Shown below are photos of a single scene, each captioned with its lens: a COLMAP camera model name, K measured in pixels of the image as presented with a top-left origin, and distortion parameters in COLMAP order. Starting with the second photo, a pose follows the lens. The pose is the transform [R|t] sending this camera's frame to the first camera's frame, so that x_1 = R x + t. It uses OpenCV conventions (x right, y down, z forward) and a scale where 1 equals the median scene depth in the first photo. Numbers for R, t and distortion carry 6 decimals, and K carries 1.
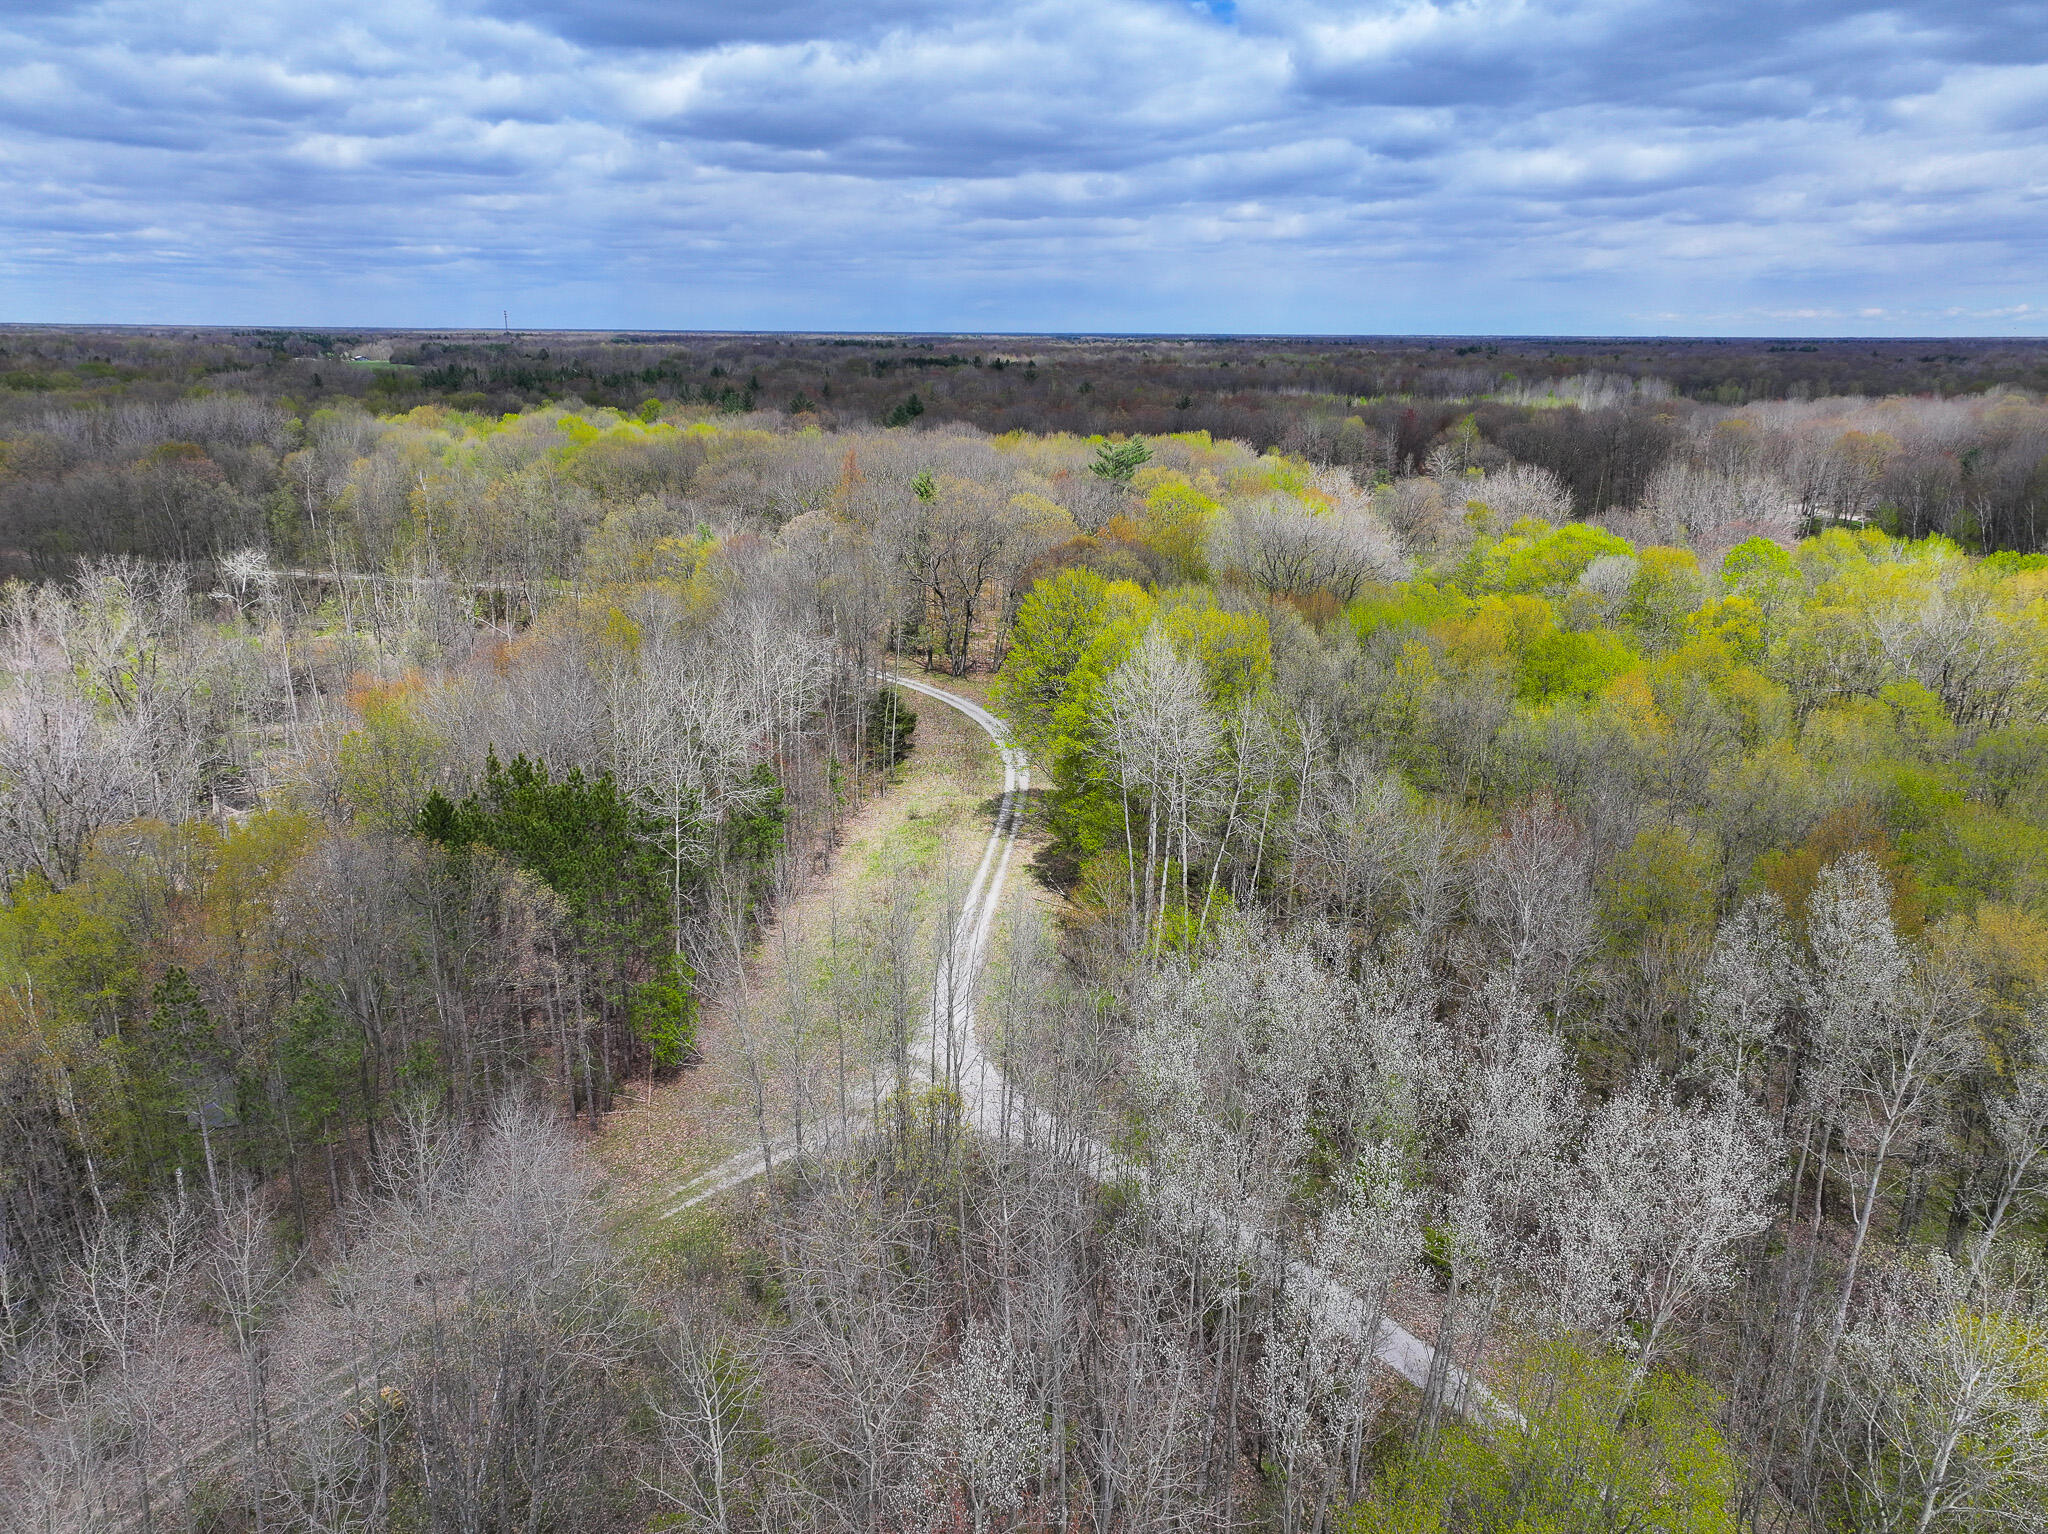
lens RADIAL K [[1448.1, 0, 1035.3], [0, 1448.1, 762.4], [0, 0, 1]] dist [-0.004407, 0.029957]
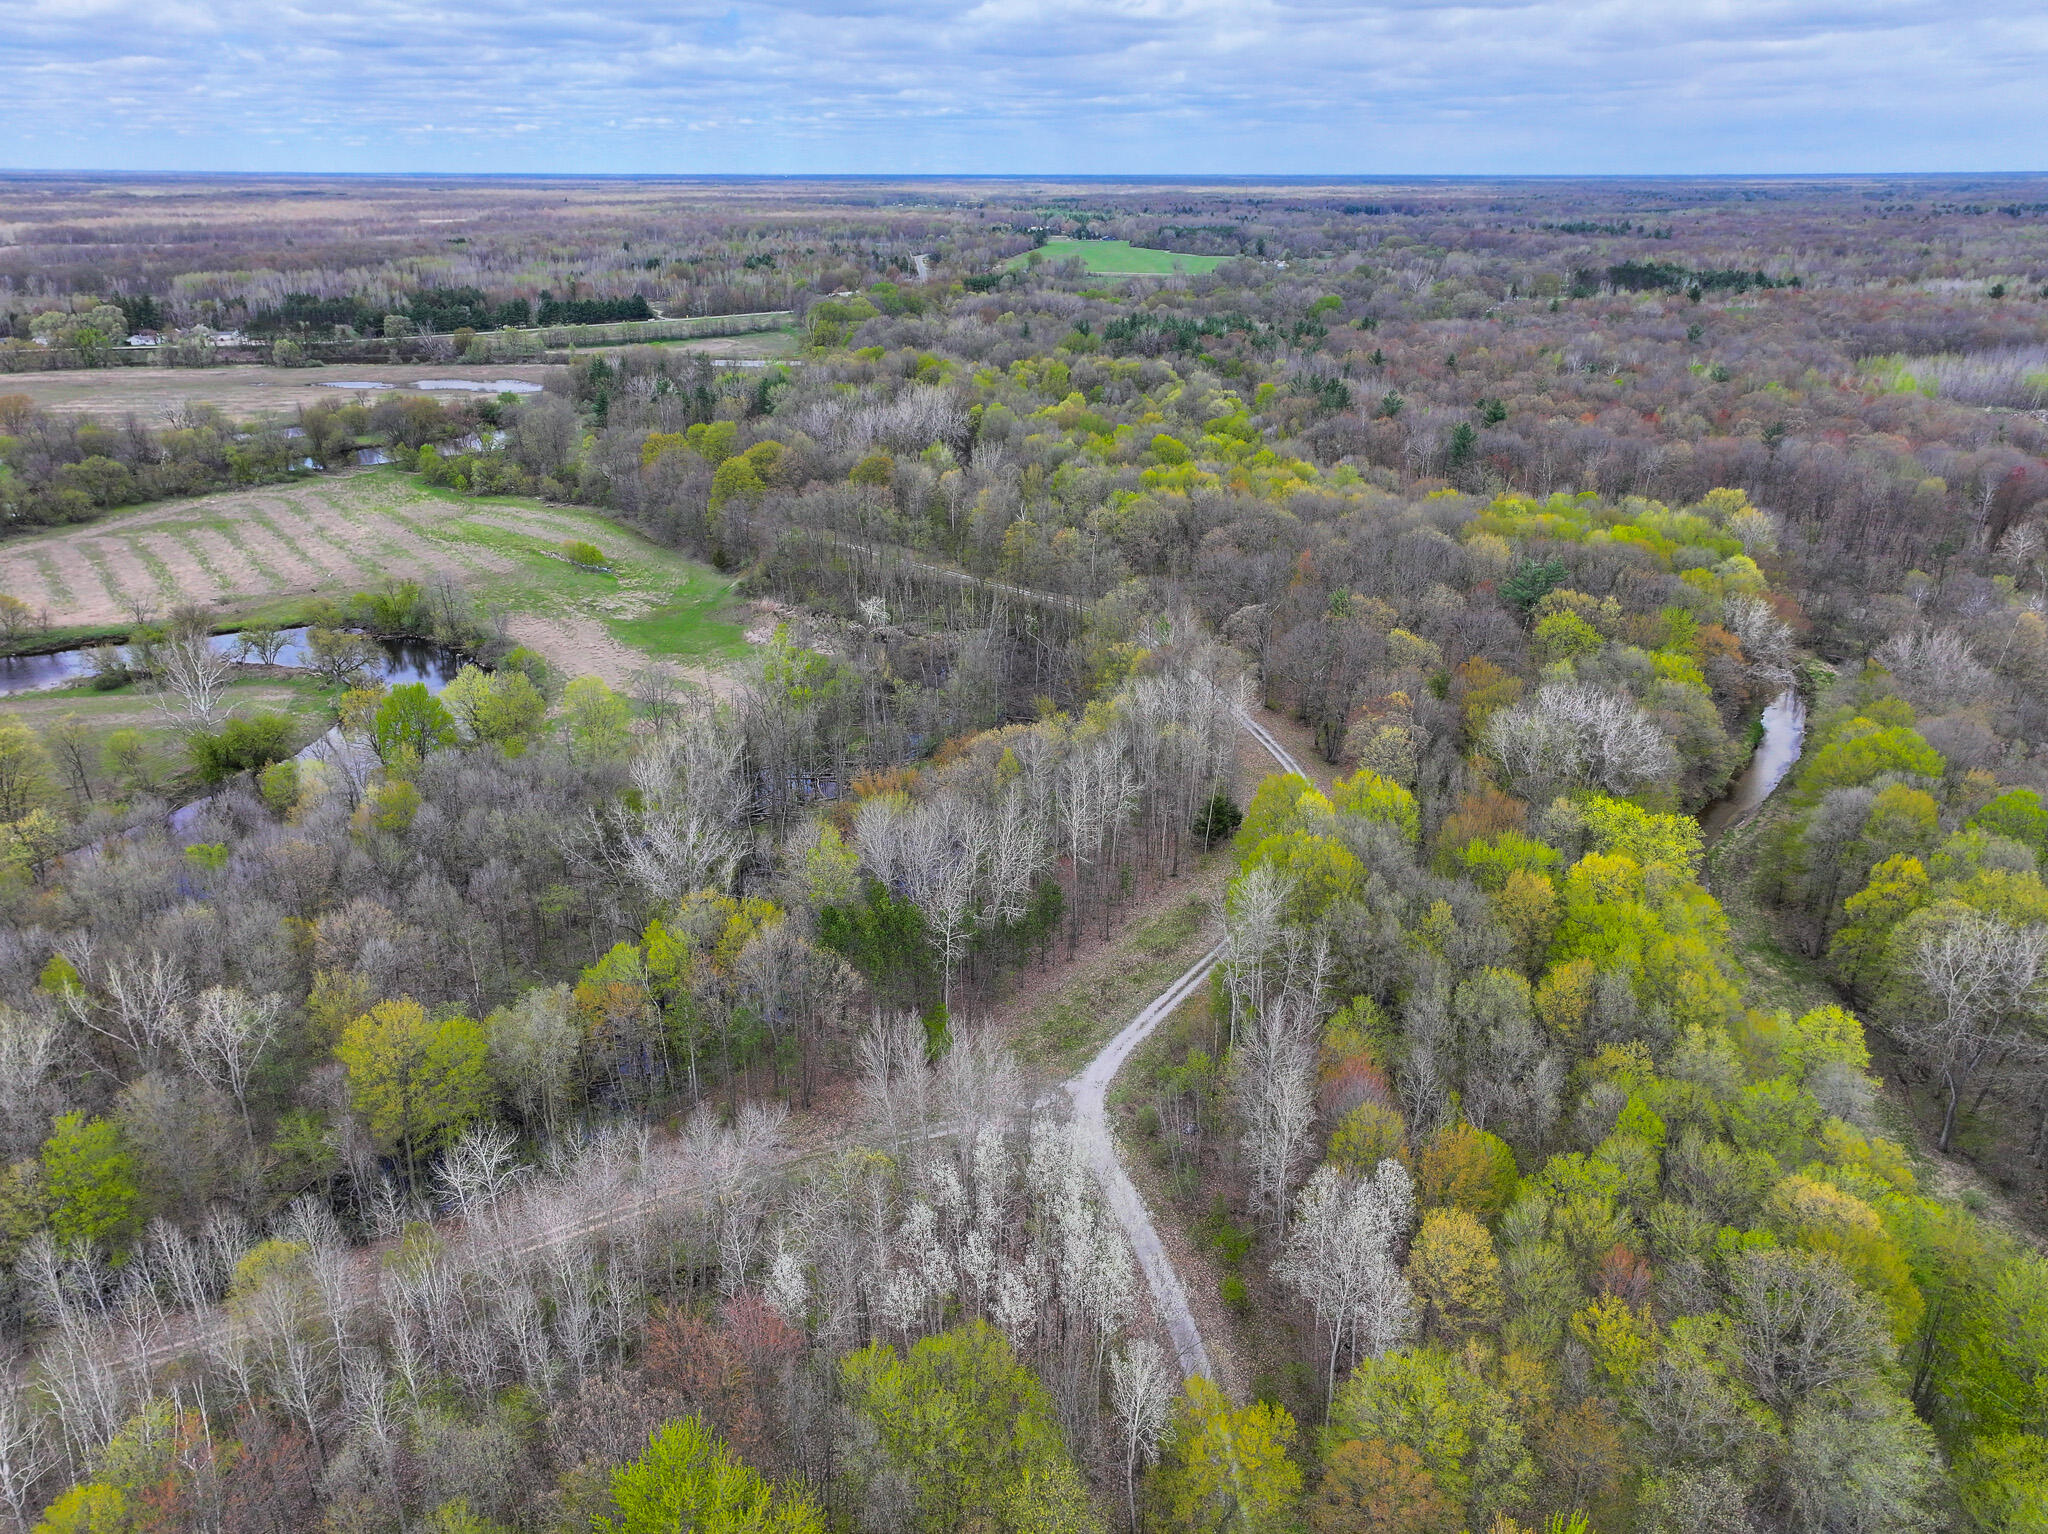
lens RADIAL K [[1439.1, 0, 1041.8], [0, 1439.1, 779.2], [0, 0, 1]] dist [-0.010941, 0.037136]
pose [[0.886895, 0.177496, -0.426512, 0.042176], [-0.129978, 0.981822, 0.138316, -0.029666], [0.443309, -0.067235, 0.893844, -0.039284]]
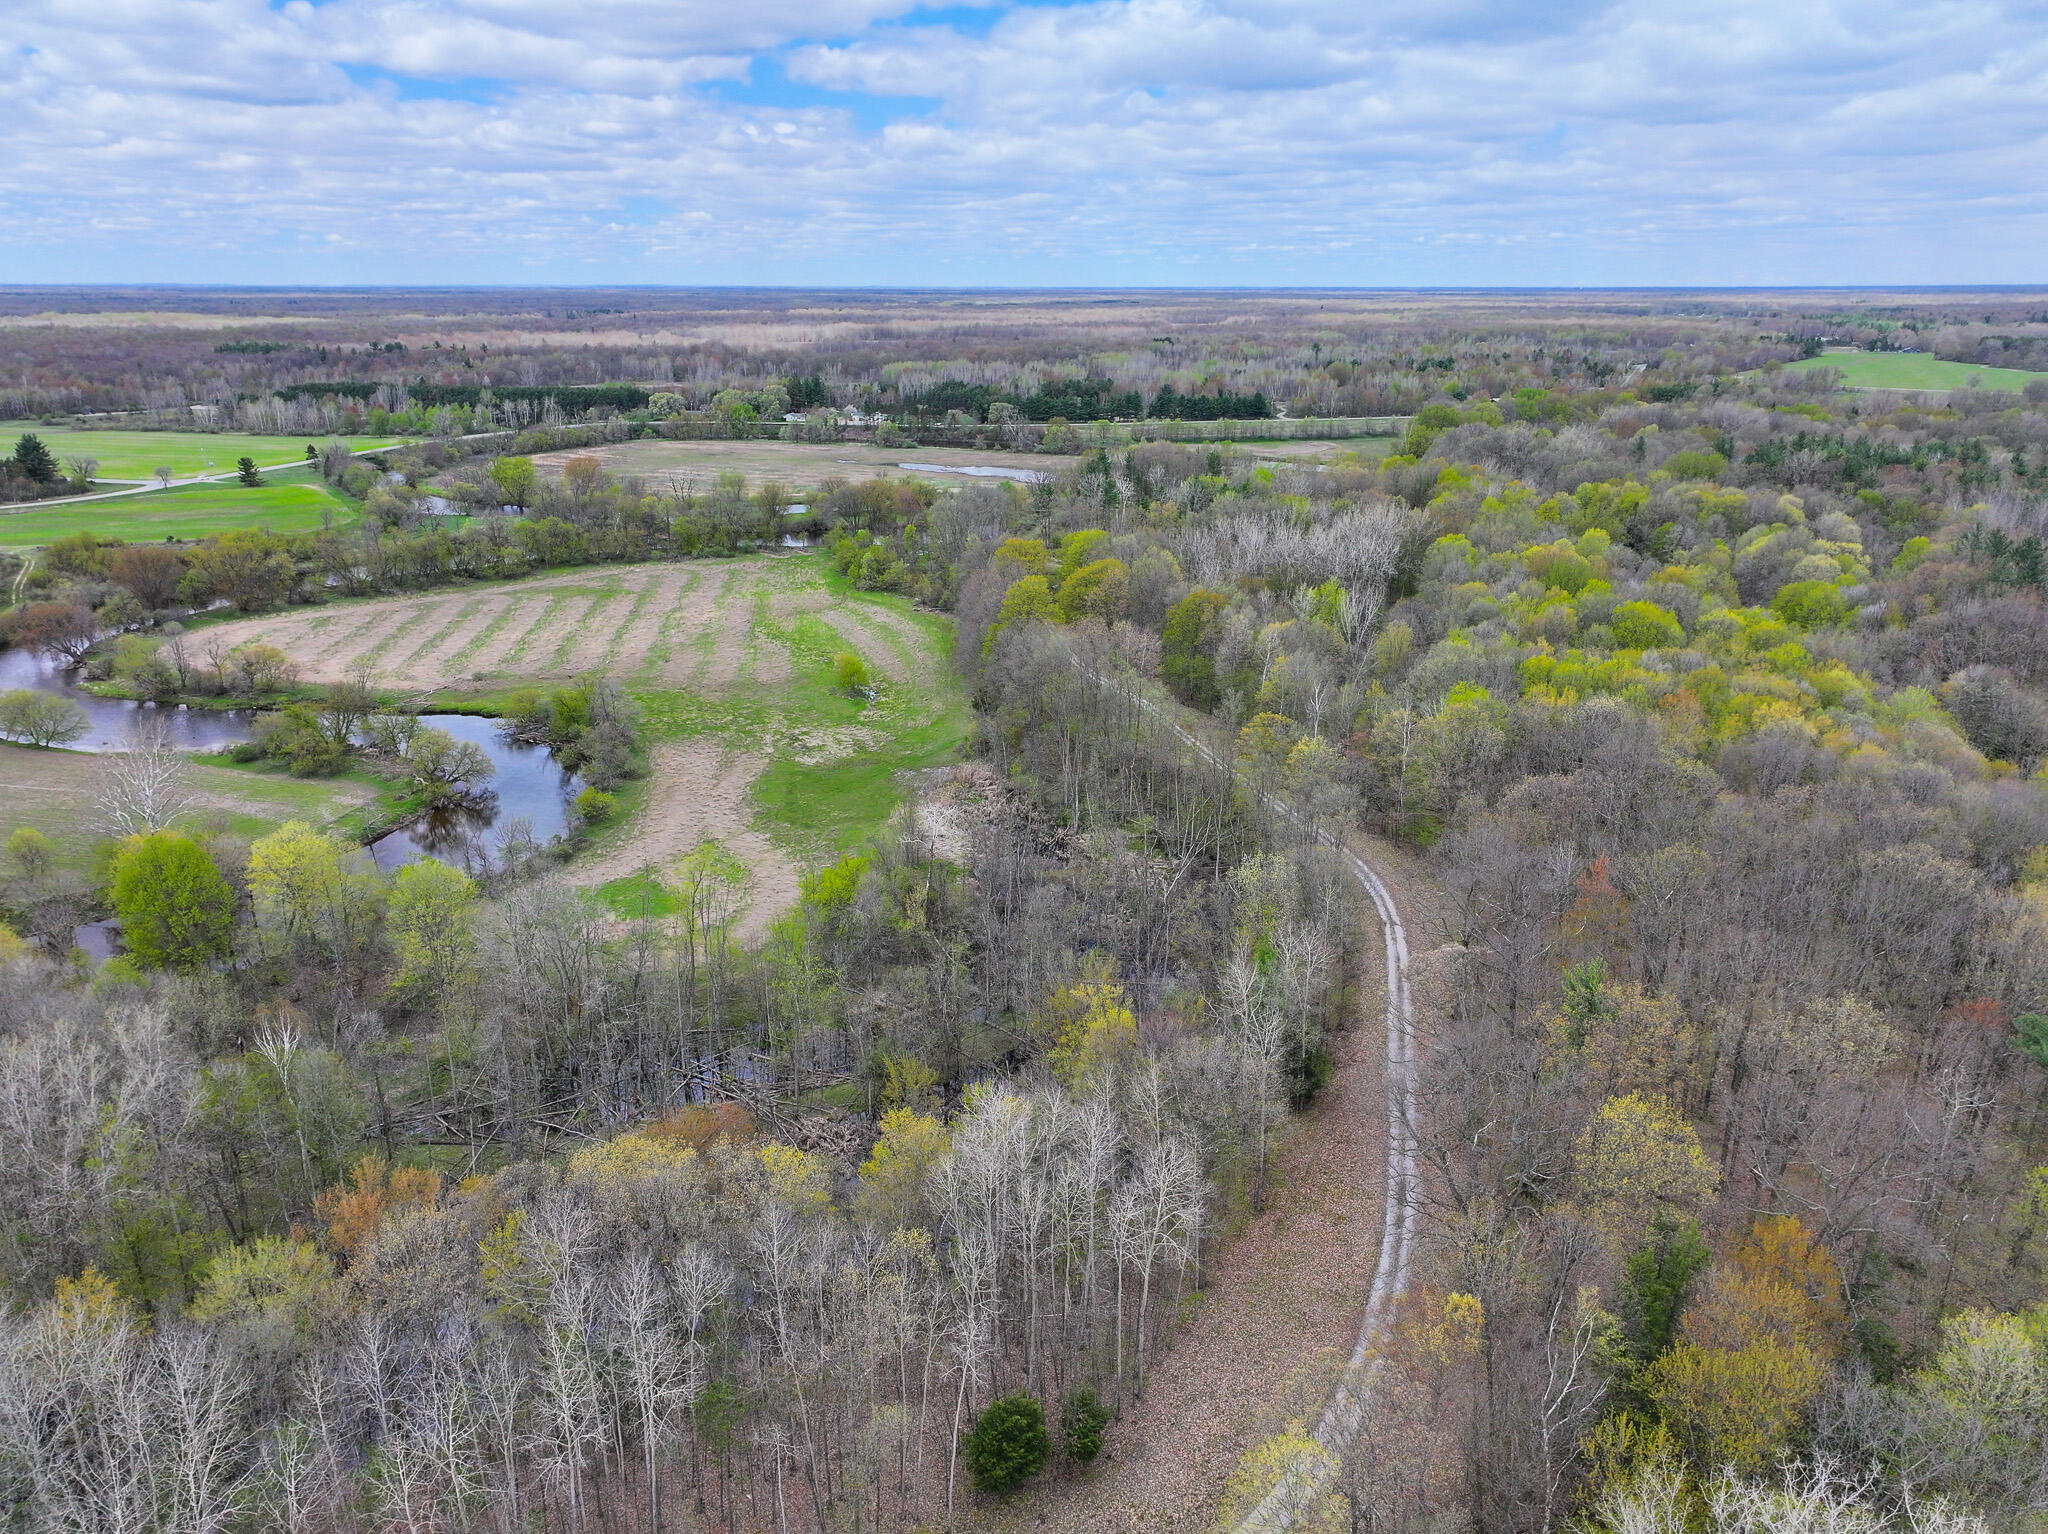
lens RADIAL K [[1431.3, 0, 1030.9], [0, 1431.3, 798.5], [0, 0, 1]] dist [0.000601, 0.013858]
pose [[0.543048, 0.280312, -0.791533, 0.040595], [-0.238166, 0.955342, 0.174923, -0.052872], [0.805218, 0.093525, 0.585557, 0.075027]]
